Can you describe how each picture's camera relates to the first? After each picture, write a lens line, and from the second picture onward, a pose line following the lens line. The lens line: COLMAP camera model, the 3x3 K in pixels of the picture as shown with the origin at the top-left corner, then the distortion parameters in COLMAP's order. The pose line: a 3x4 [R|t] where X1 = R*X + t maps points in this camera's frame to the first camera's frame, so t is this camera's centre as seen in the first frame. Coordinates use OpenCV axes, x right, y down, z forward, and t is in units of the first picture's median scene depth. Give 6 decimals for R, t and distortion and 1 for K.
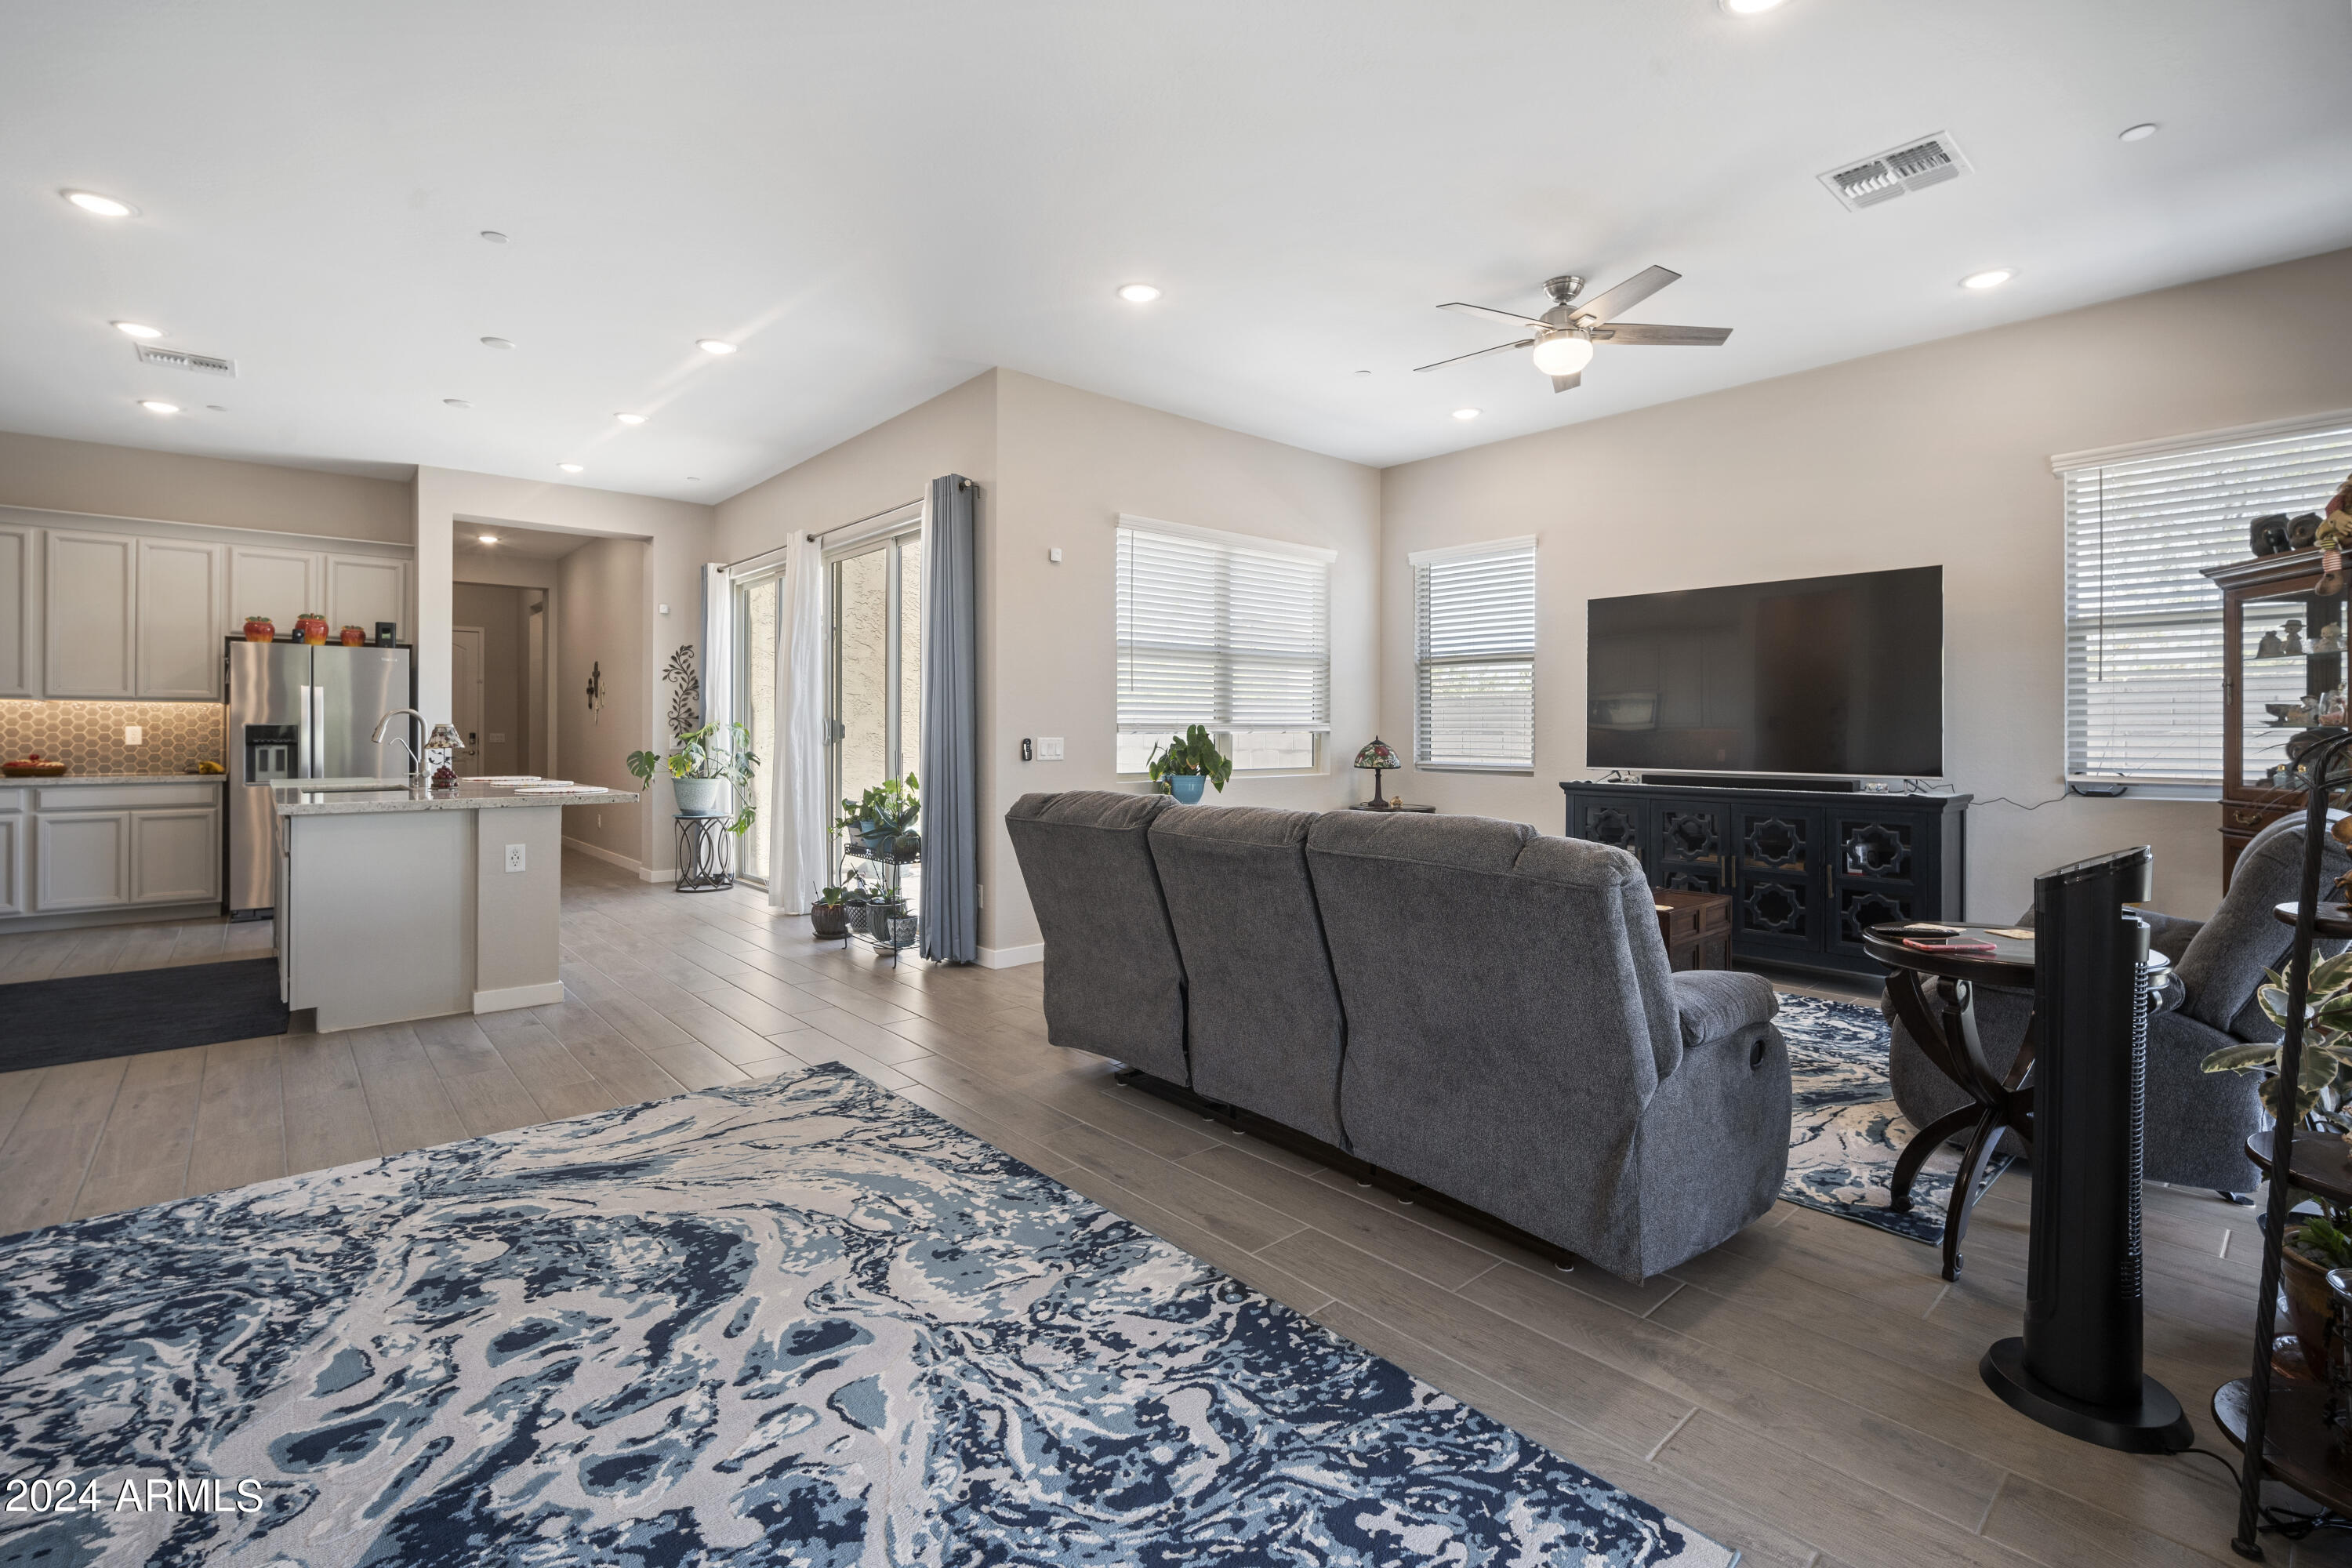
lens RADIAL K [[1047.5, 0, 1180.4], [0, 1047.5, 730.1], [0, 0, 1]] dist [-0.015263, 0.004438]
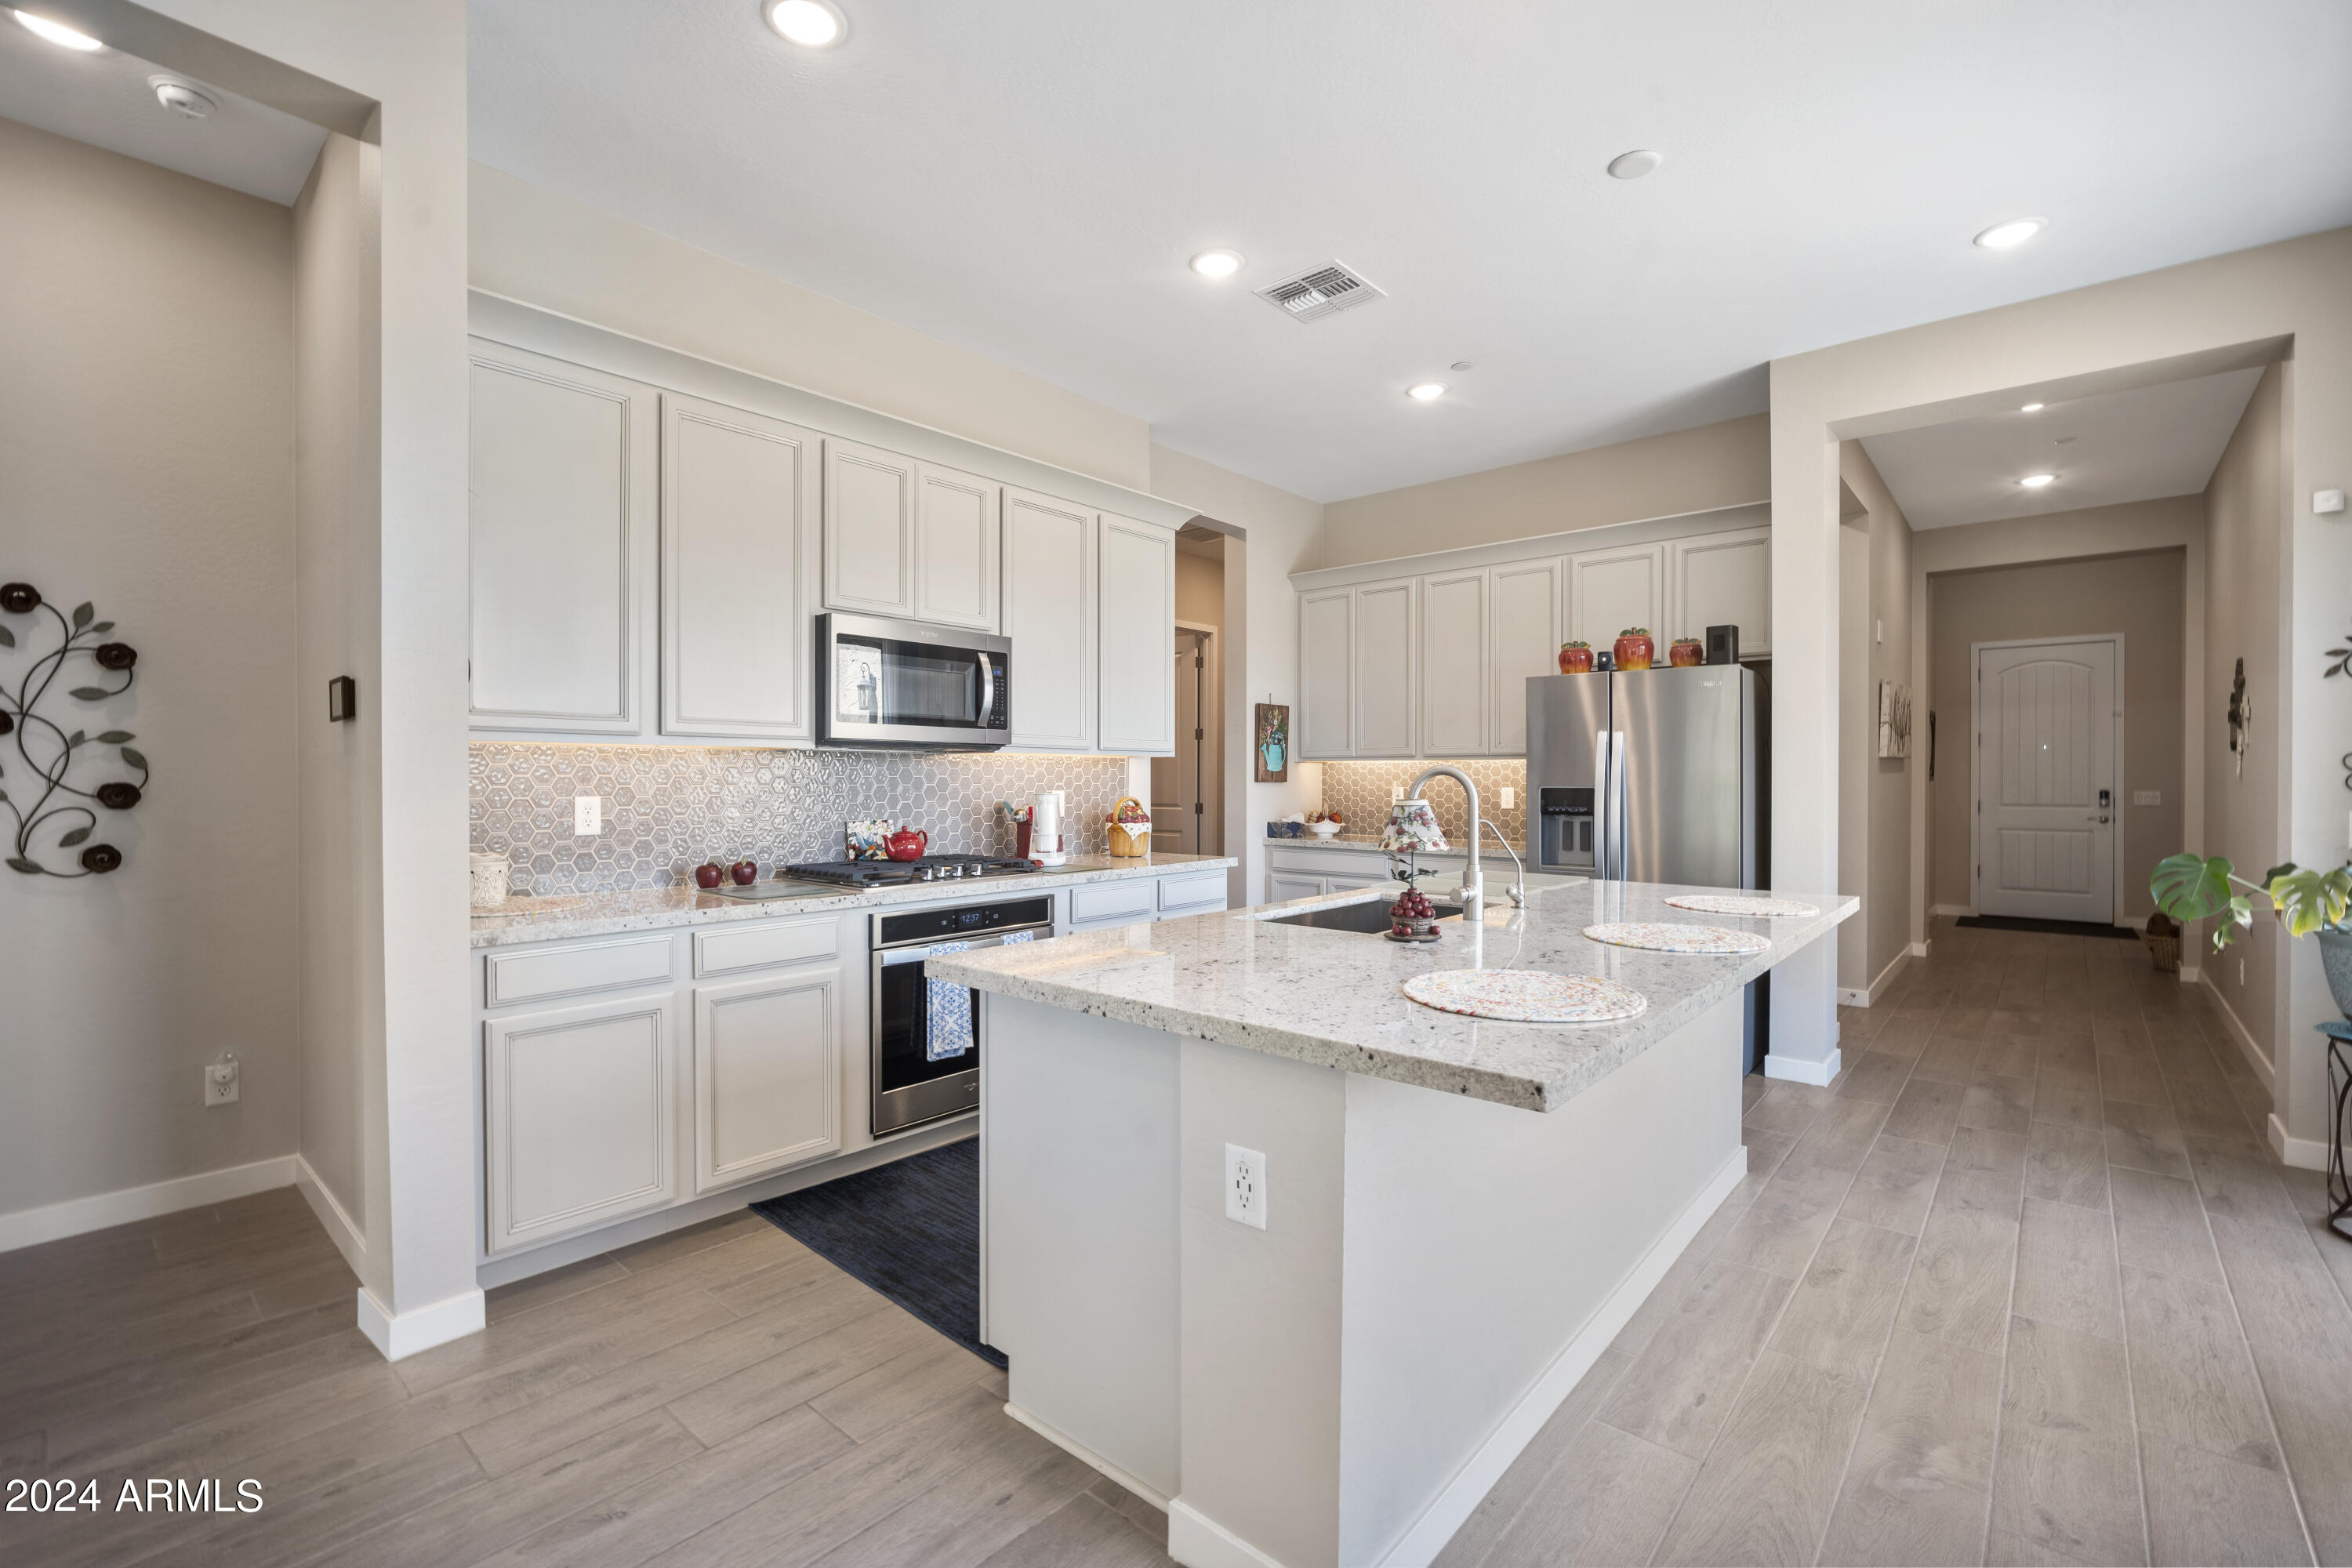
lens RADIAL K [[1023.5, 0, 1178.0], [0, 1023.5, 782.7], [0, 0, 1]] dist [-0.013868, 0.004888]
pose [[0.125219, 0.003248, -0.992124, -0.400472], [0.001776, 0.999992, 0.003498, -0.022616], [0.992128, -0.002200, 0.125212, 1.269223]]
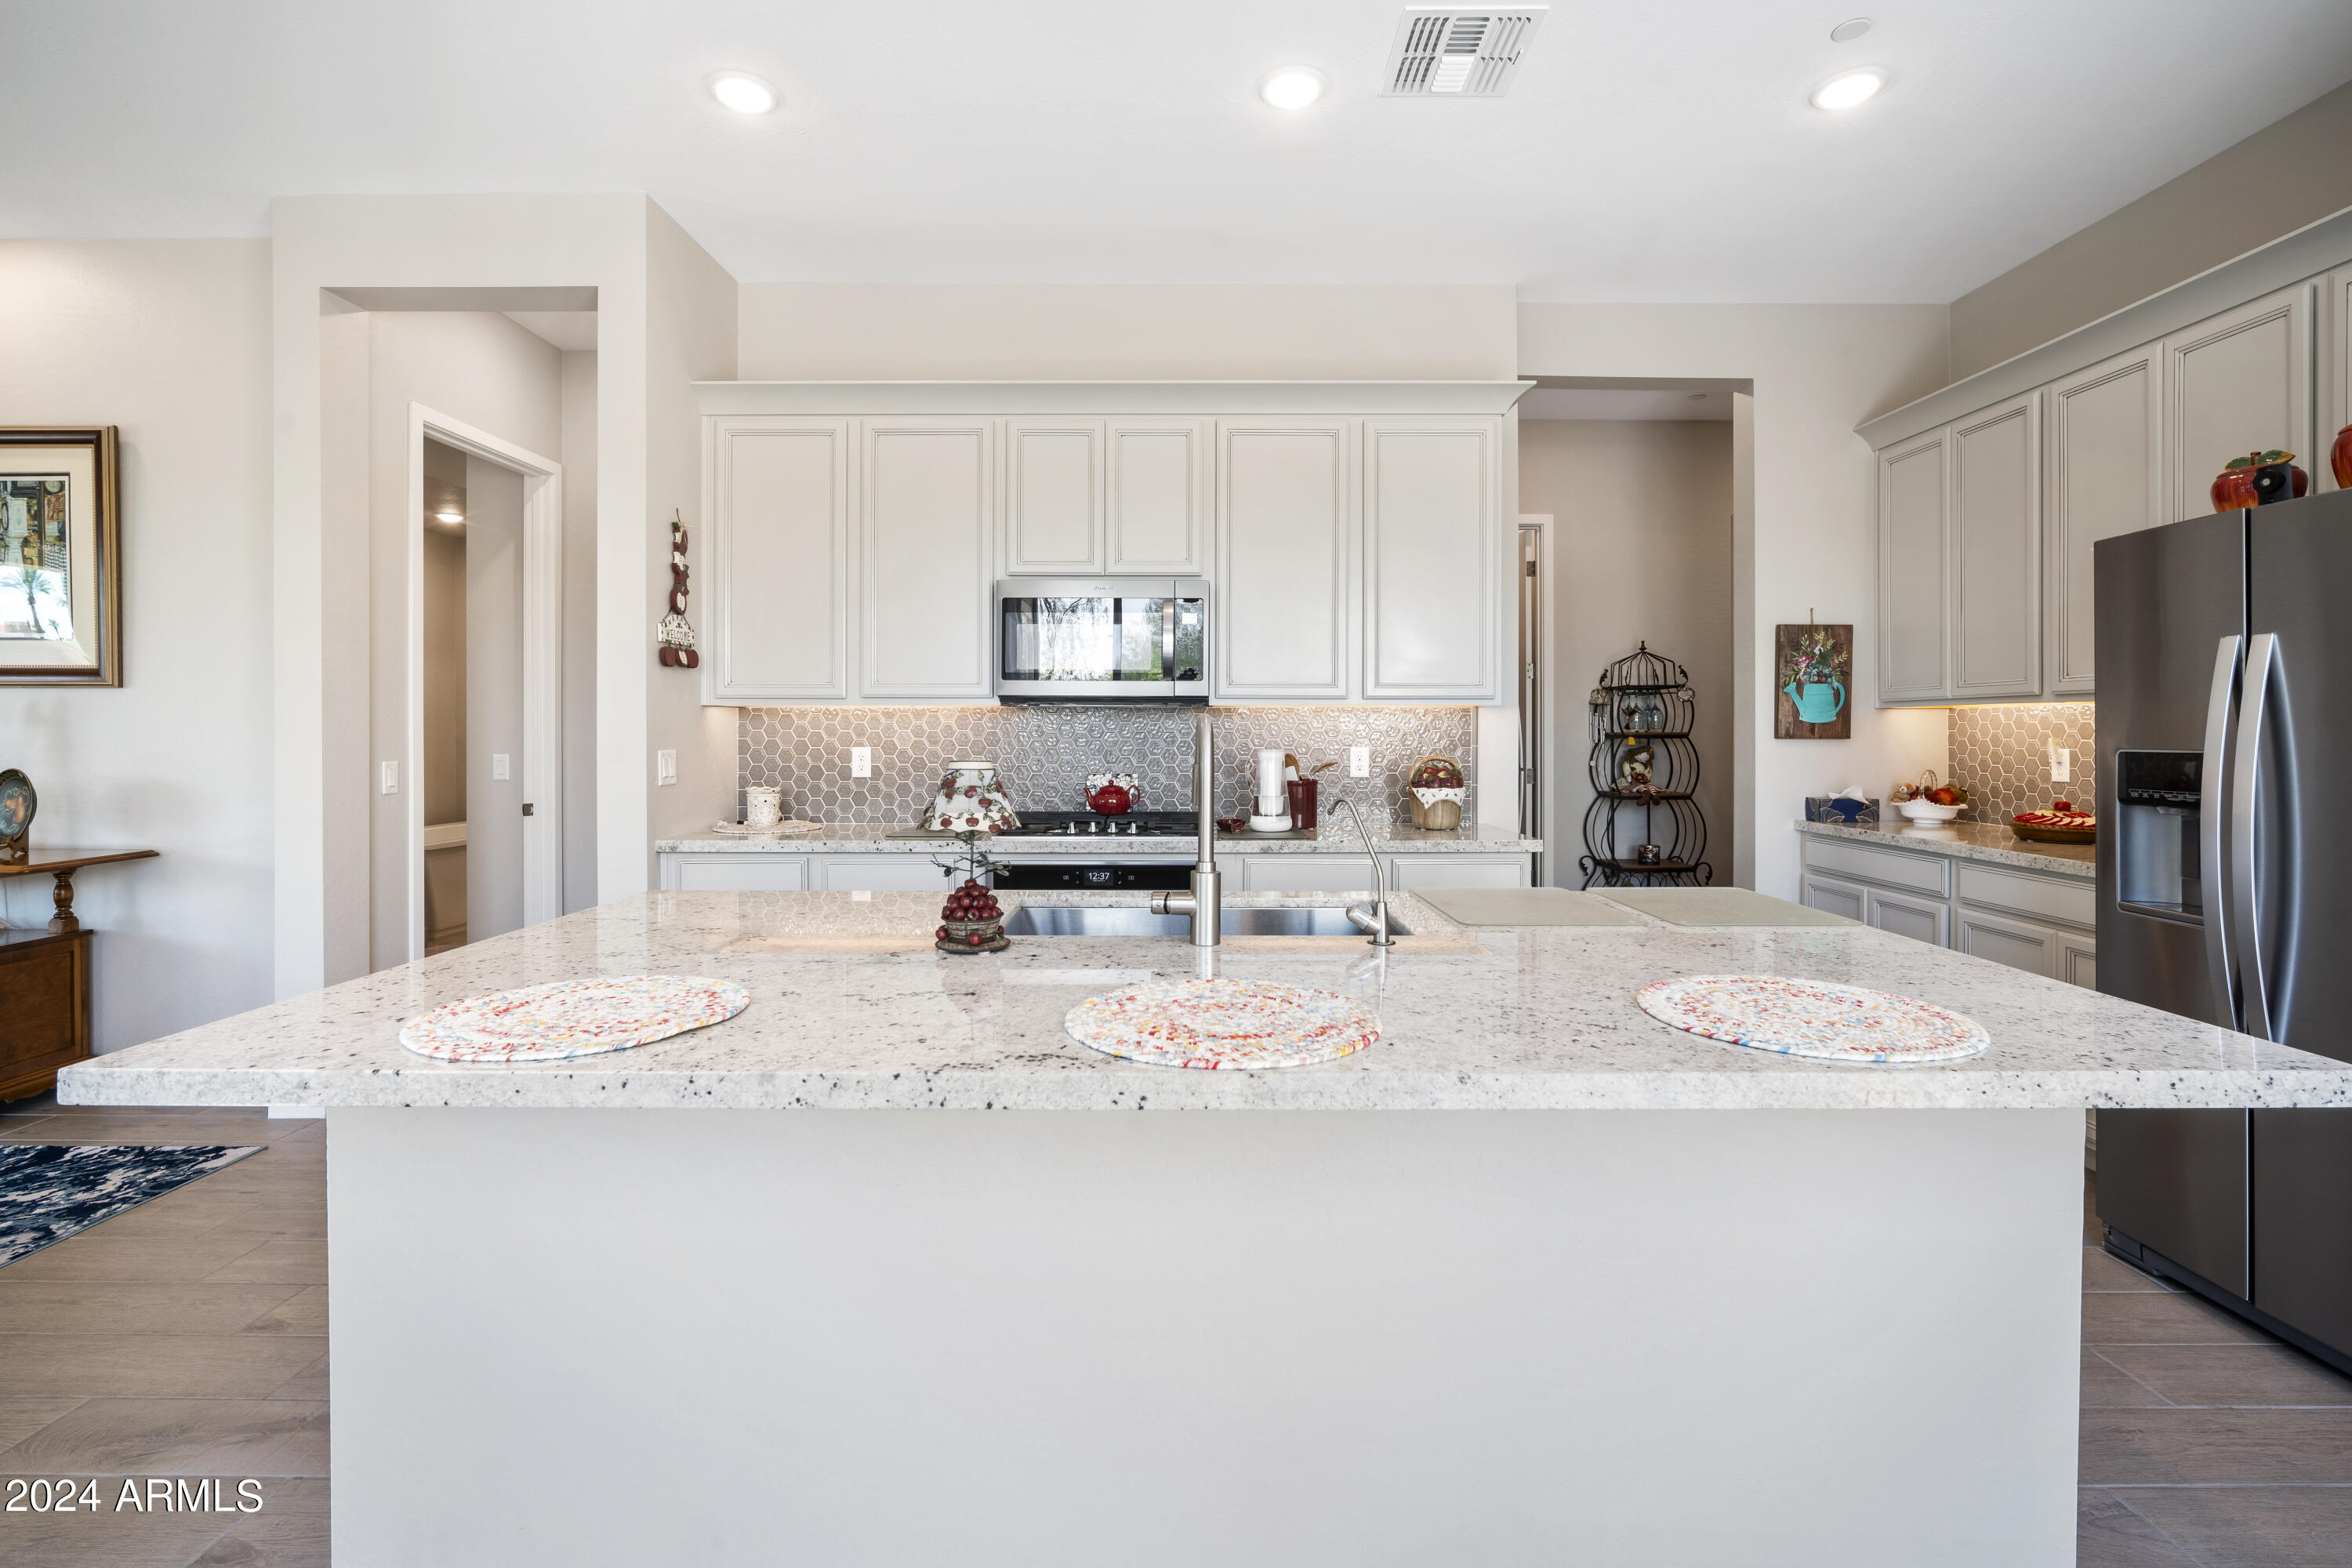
lens RADIAL K [[1039.7, 0, 1176.6], [0, 1039.7, 732.1], [0, 0, 1]] dist [-0.009327, 0.000517]
pose [[-0.668565, -0.002545, -0.743650, -0.750175], [0.000077, 0.999994, -0.003491, -0.020703], [0.743654, -0.002391, -0.668560, 1.947576]]
